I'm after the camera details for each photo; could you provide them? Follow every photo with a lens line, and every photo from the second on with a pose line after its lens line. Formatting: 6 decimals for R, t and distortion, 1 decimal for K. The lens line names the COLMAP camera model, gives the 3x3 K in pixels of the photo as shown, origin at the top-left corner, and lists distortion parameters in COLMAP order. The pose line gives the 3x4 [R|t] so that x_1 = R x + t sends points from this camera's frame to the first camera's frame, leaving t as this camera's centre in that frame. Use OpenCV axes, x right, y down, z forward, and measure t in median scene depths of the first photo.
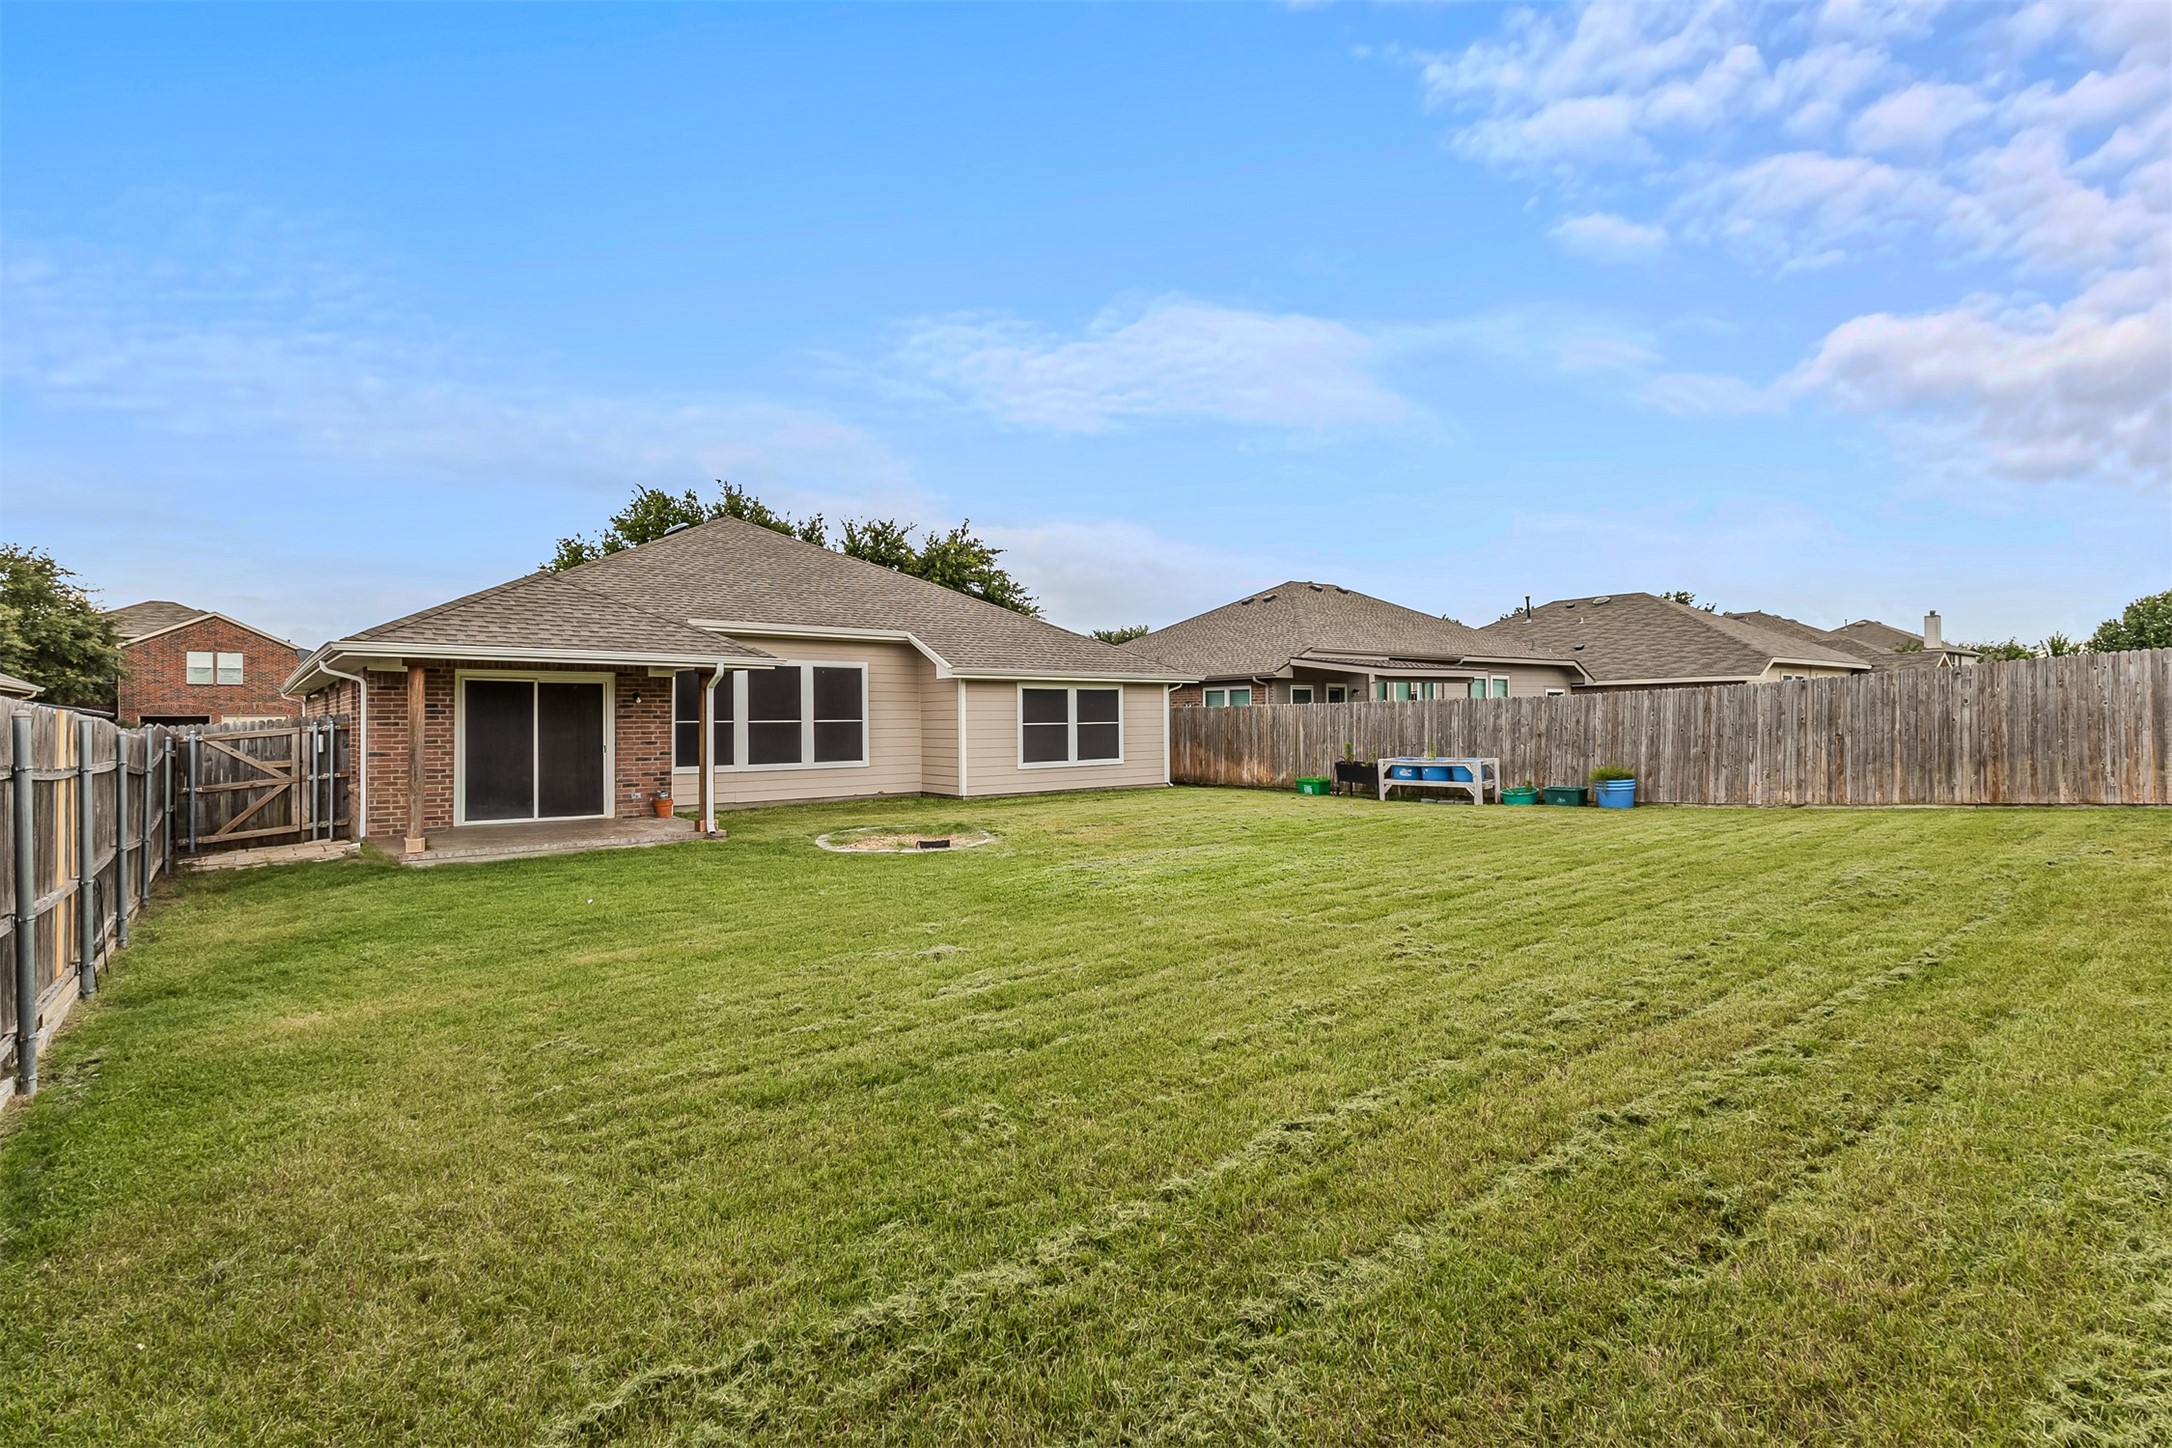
lens RADIAL K [[989.7, 0, 1086.1], [0, 989.7, 724.2], [0, 0, 1]] dist [0.015167, -0.002665]
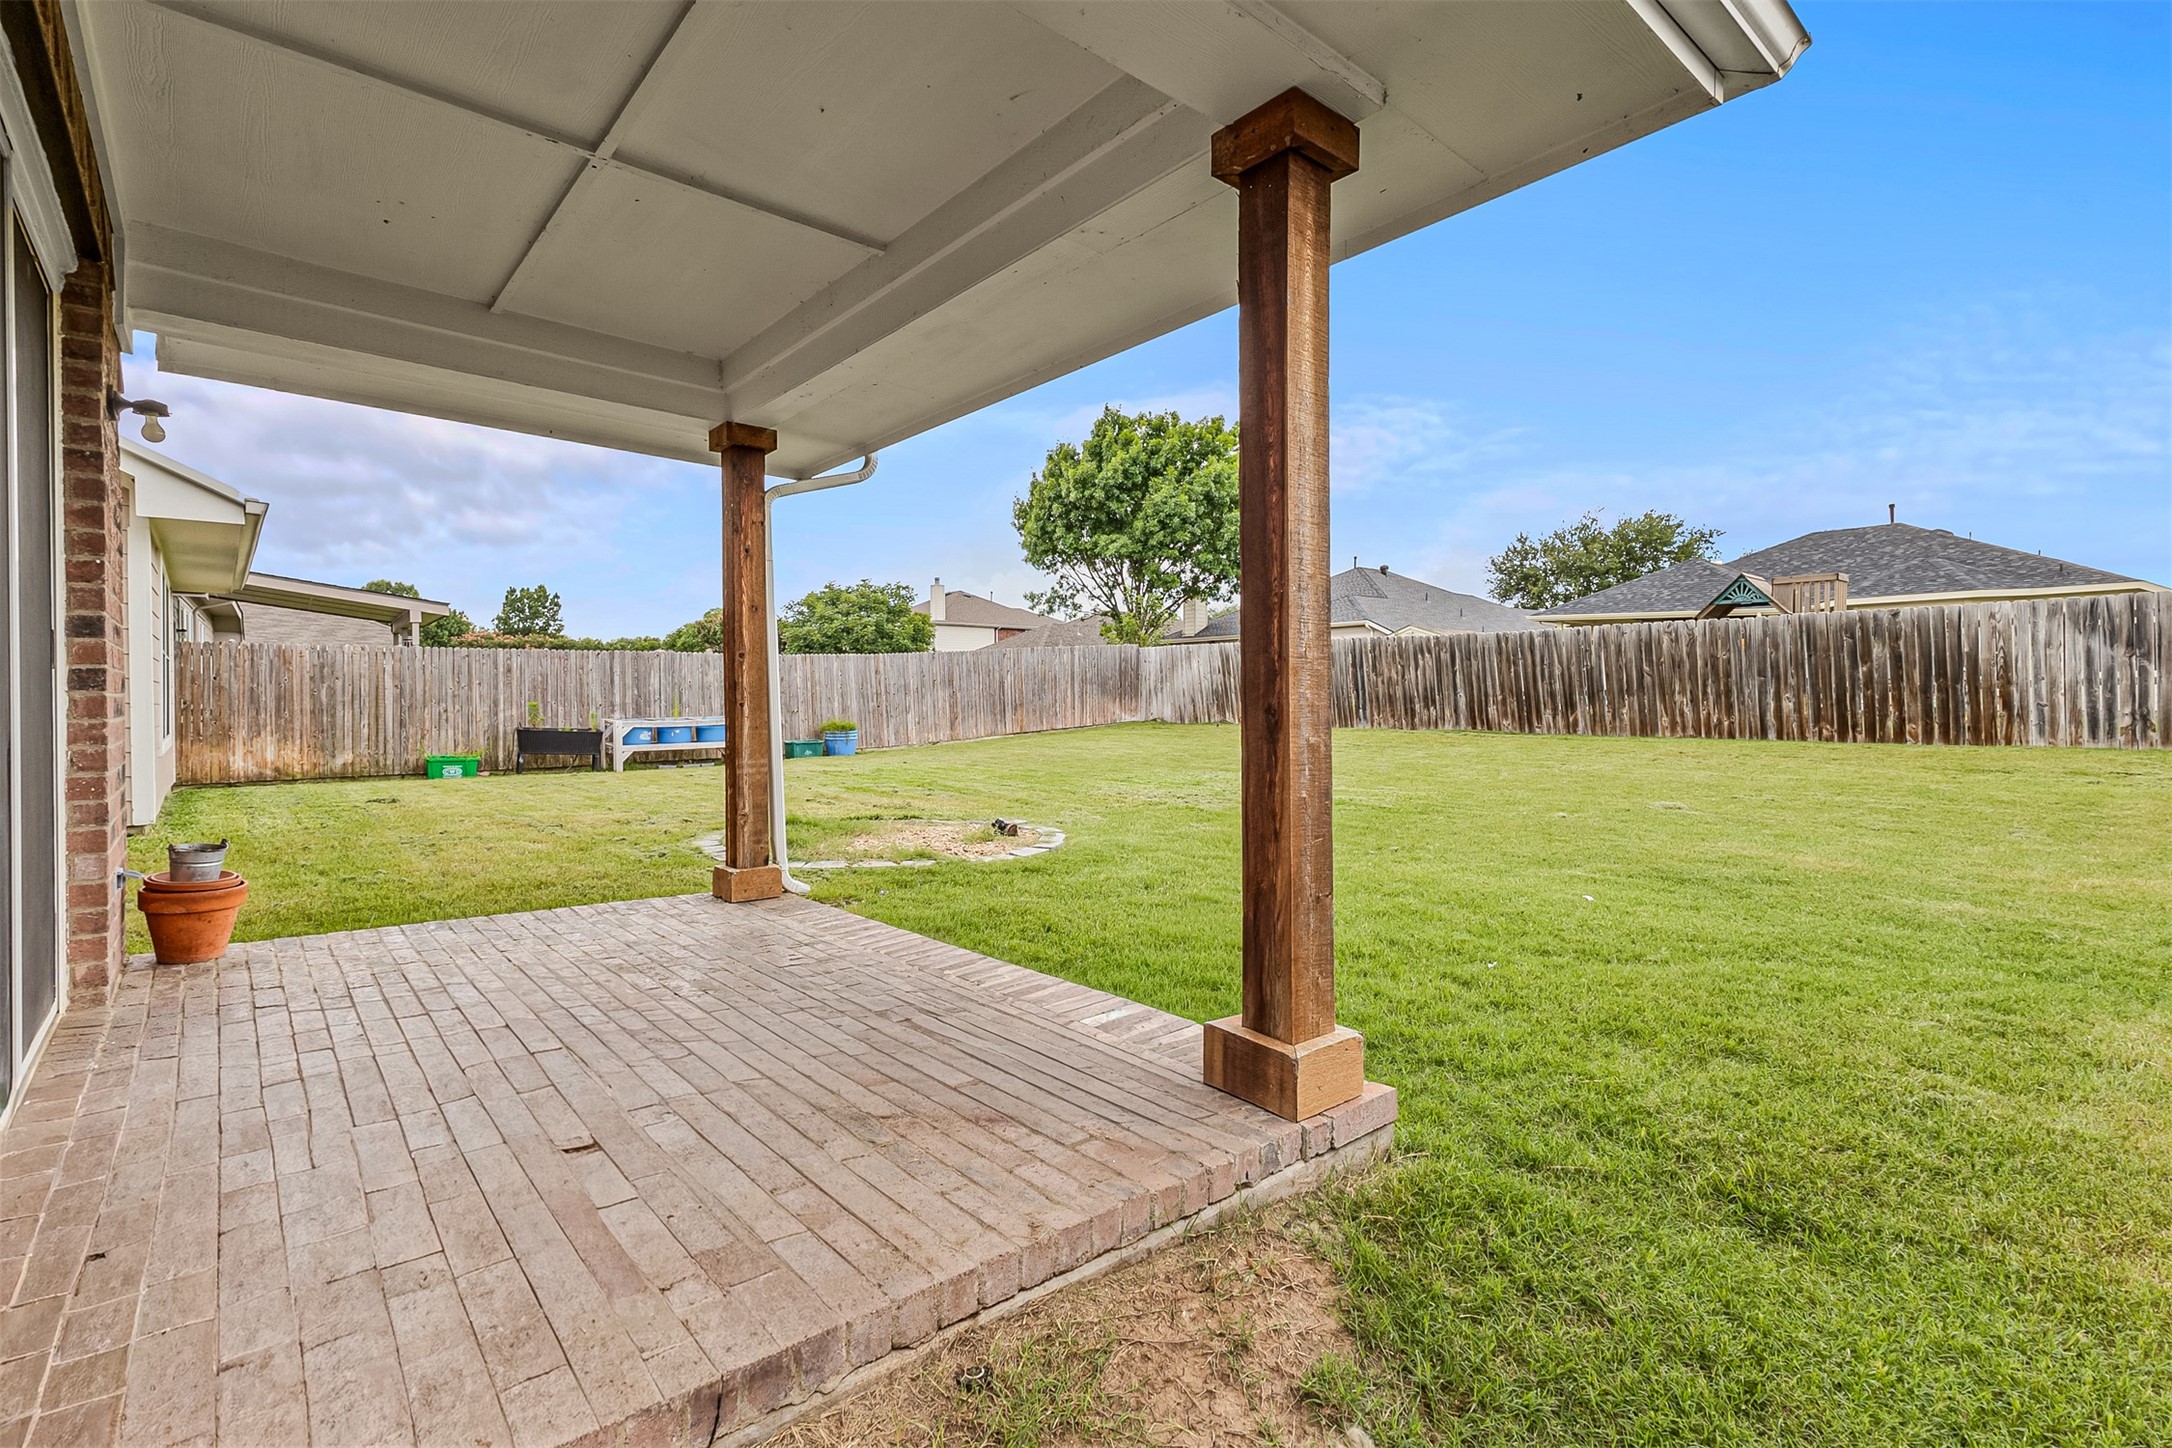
lens RADIAL K [[989.7, 0, 1086.5], [0, 989.7, 719.4], [0, 0, 1]] dist [0.015167, -0.002665]
pose [[0.016505, -0.012975, 0.999780, -0.522721], [0.004659, 0.999906, 0.012900, 0.025139], [-0.999853, 0.004445, 0.016564, 0.603109]]
